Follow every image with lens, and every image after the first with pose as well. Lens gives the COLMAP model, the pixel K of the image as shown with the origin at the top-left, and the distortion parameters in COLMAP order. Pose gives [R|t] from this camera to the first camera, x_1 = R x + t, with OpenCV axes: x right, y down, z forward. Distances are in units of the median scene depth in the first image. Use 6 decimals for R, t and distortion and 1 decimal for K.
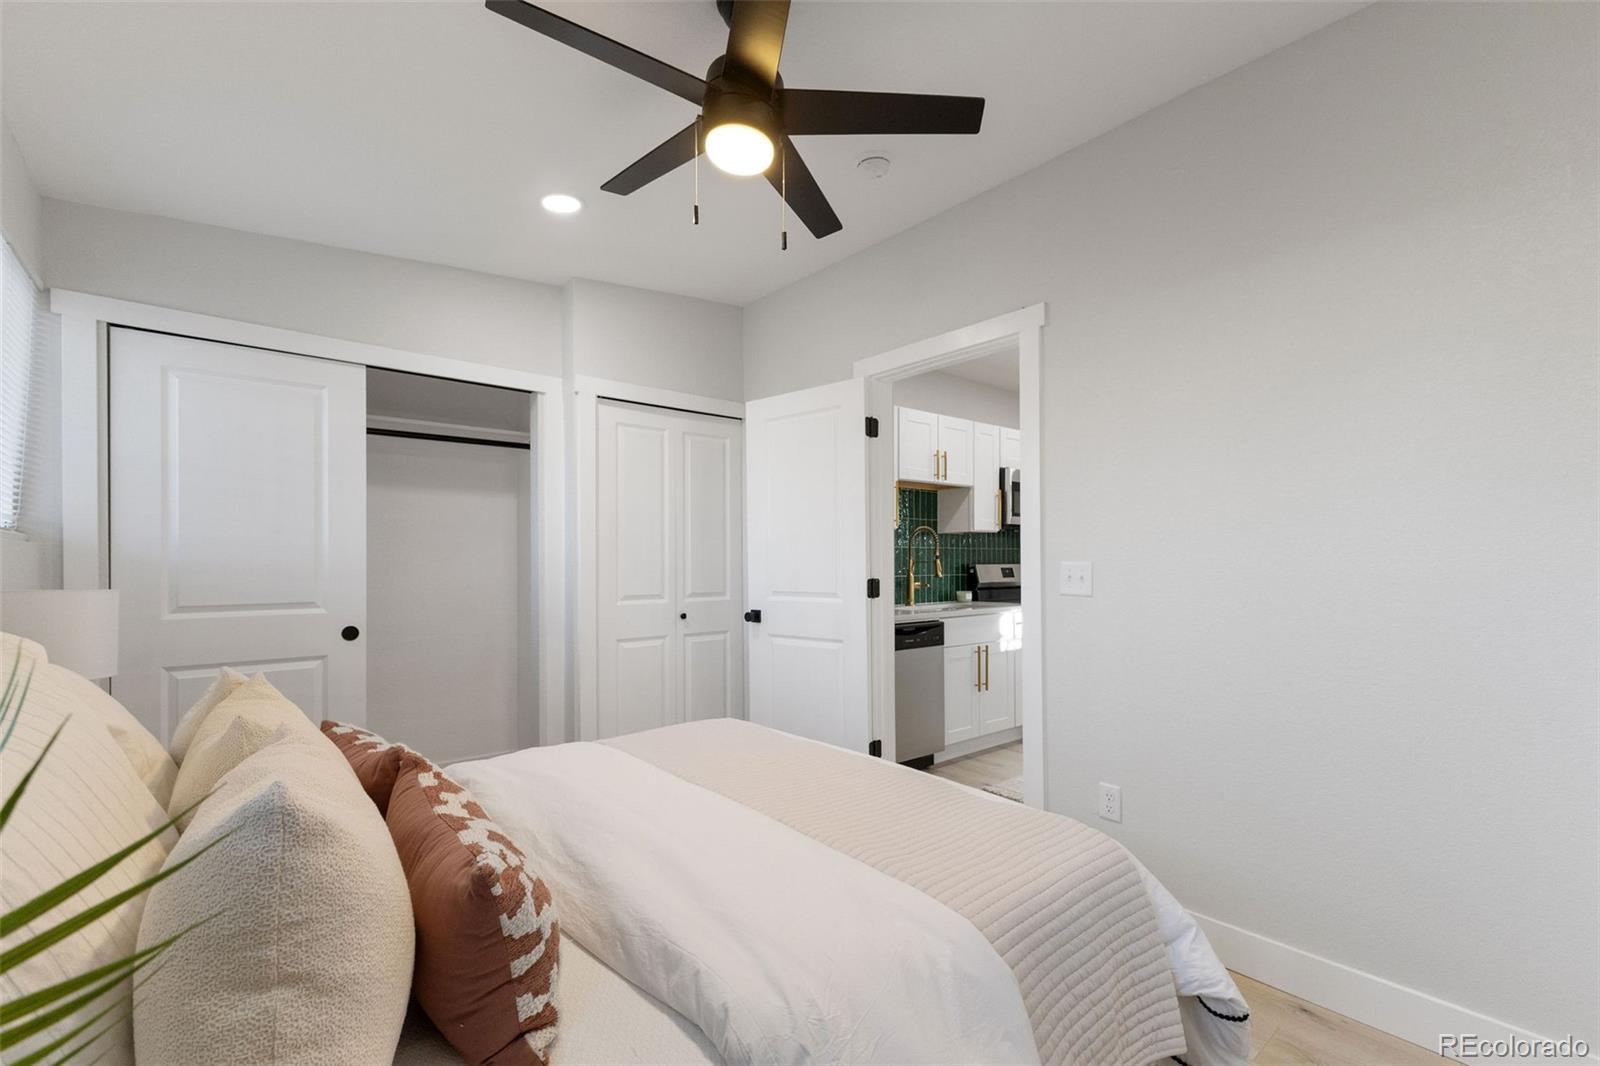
lens RADIAL K [[695.1, 0, 805.3], [0, 695.1, 552.0], [0, 0, 1]] dist [-0.000226, 0.000131]
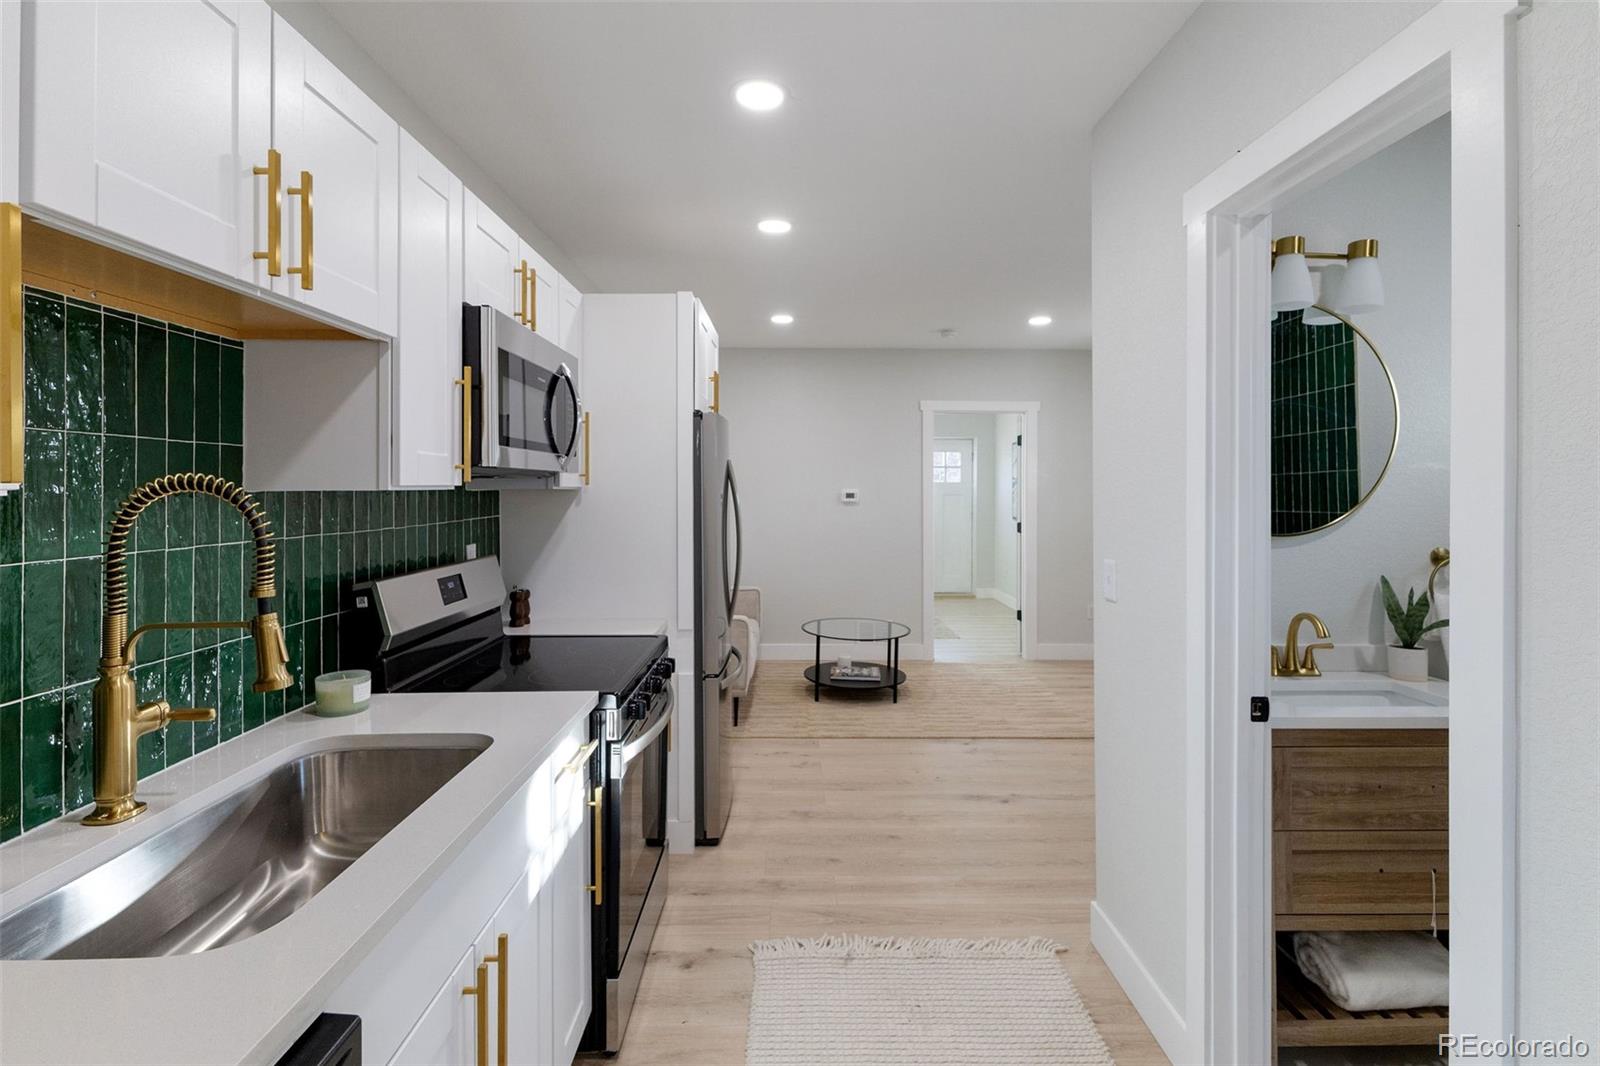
lens RADIAL K [[745.1, 0, 801.8], [0, 745.1, 484.2], [0, 0, 1]] dist [0.000454, -0.000238]
pose [[0.626537, 0.005619, 0.779371, 0.127031], [-0.008100, 0.999967, -0.000697, -0.042185], [-0.779349, -0.005876, 0.626562, 0.839557]]
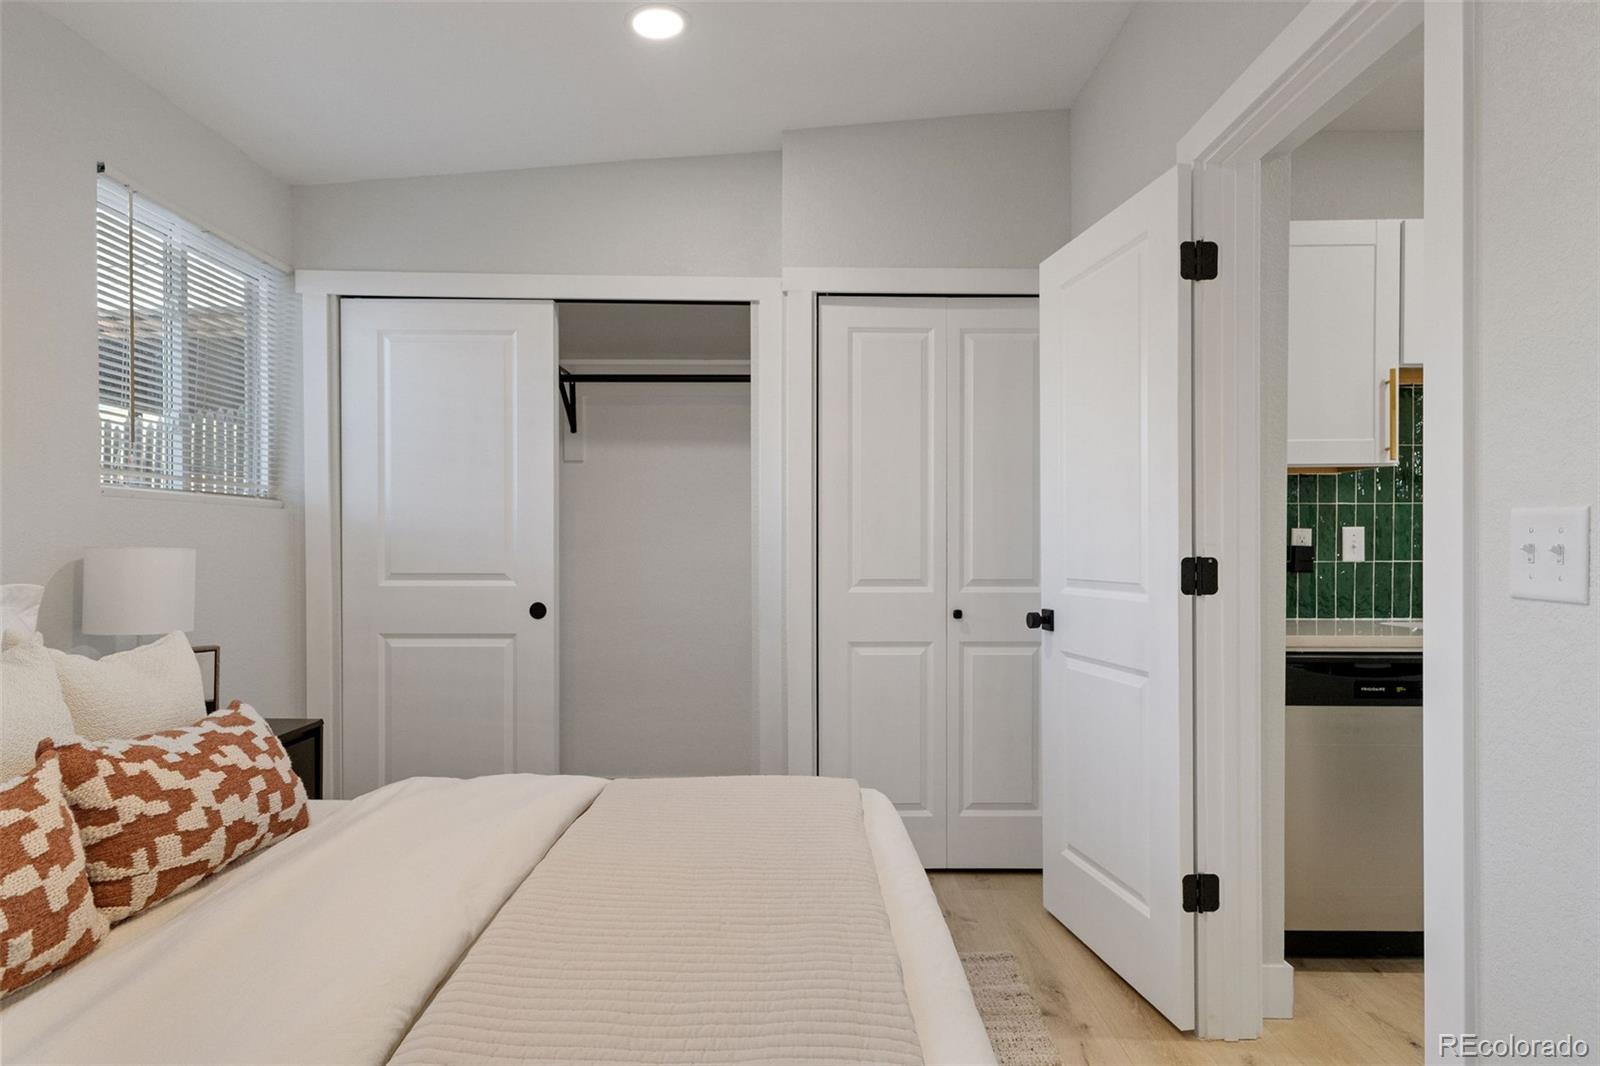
lens RADIAL K [[918.8, 0, 800.0], [0, 918.8, 533.0], [0, 0, 1]] dist [0.003322, 0.000239]
pose [[0.770718, -0.003608, -0.637166, 0.252923], [0.003894, 0.999992, -0.000952, 0.017021], [0.637164, -0.001747, 0.770726, 0.247405]]
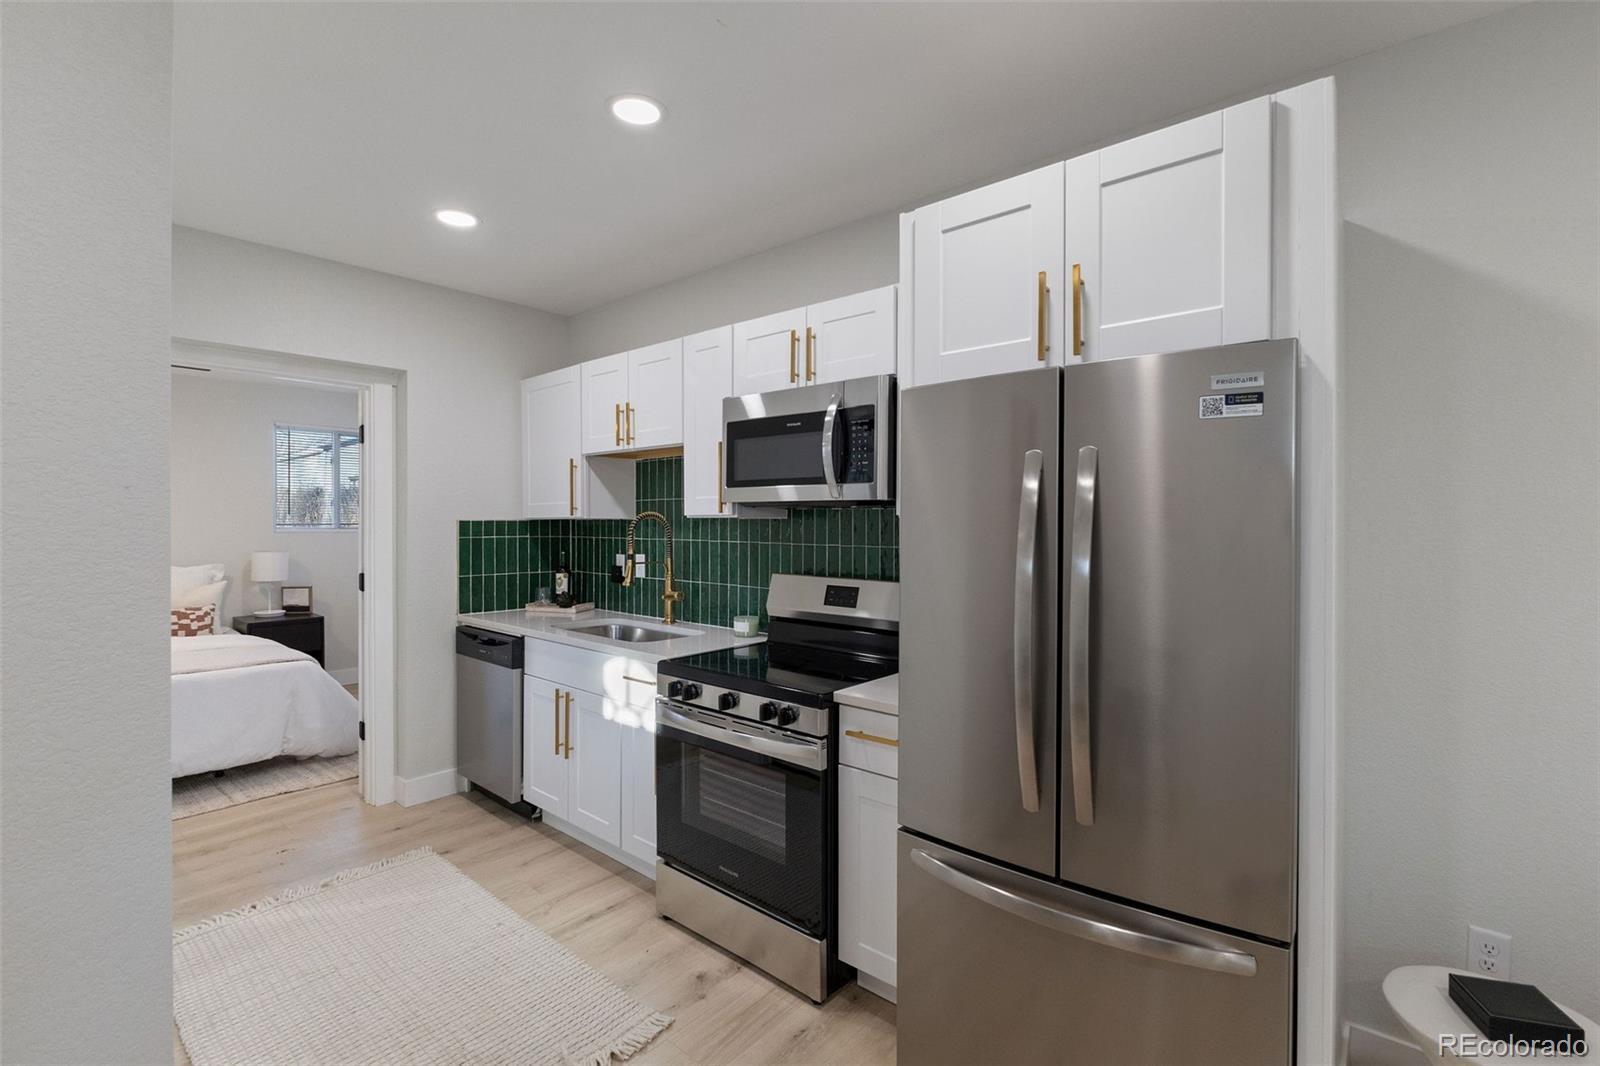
lens RADIAL K [[736.7, 0, 800.0], [0, 736.7, 533.0], [0, 0, 1]] dist [0.000114, -0.000066]
pose [[0.179614, 0.012401, -0.983659, 1.140814], [-0.003352, 0.999922, 0.011994, -0.030261], [0.983731, 0.001143, 0.179642, 1.251753]]
